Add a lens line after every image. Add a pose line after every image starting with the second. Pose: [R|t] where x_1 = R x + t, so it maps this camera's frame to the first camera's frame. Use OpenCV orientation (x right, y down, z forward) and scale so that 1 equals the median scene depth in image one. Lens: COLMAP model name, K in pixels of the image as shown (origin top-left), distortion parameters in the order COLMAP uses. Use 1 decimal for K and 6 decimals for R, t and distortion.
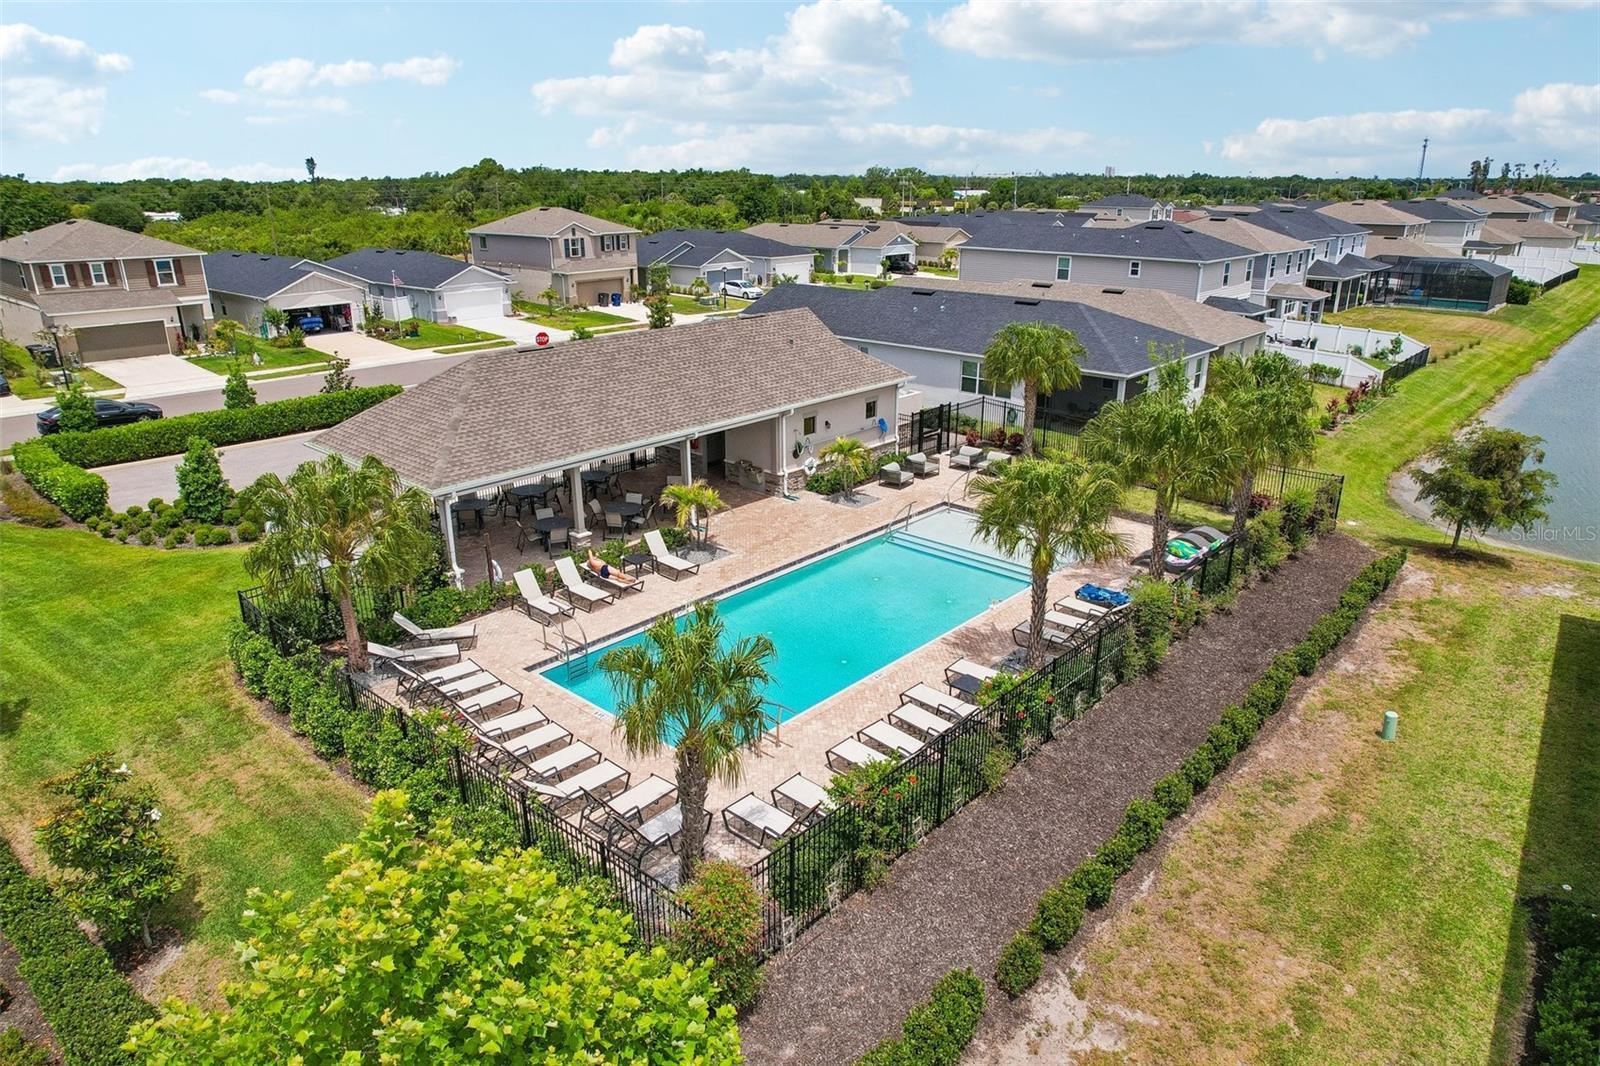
lens RADIAL K [[1035.8, 0, 800.0], [0, 1035.8, 533.0], [0, 0, 1]] dist [-0.030160, 0.003190]
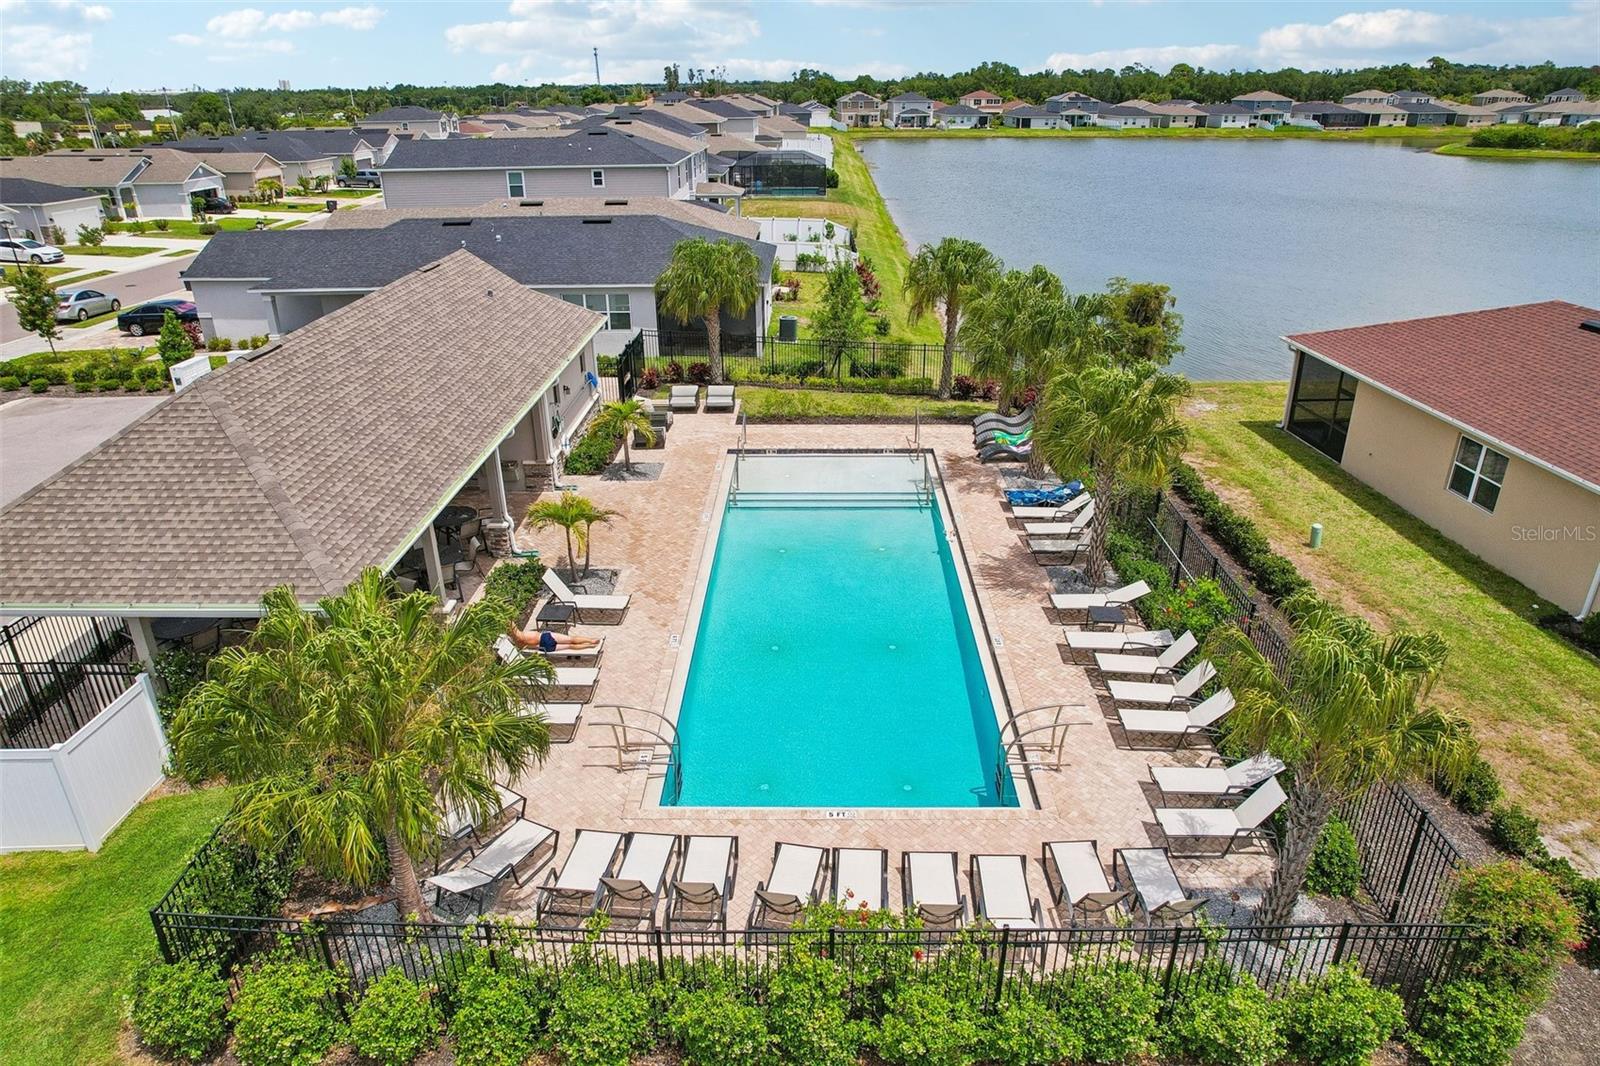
lens RADIAL K [[1035.8, 0, 800.0], [0, 1035.8, 533.0], [0, 0, 1]] dist [-0.030160, 0.003190]
pose [[0.758278, -0.271145, 0.592869, -0.325259], [0.225982, 0.962343, 0.151092, -0.073615], [-0.611511, 0.019408, 0.790998, 0.238030]]
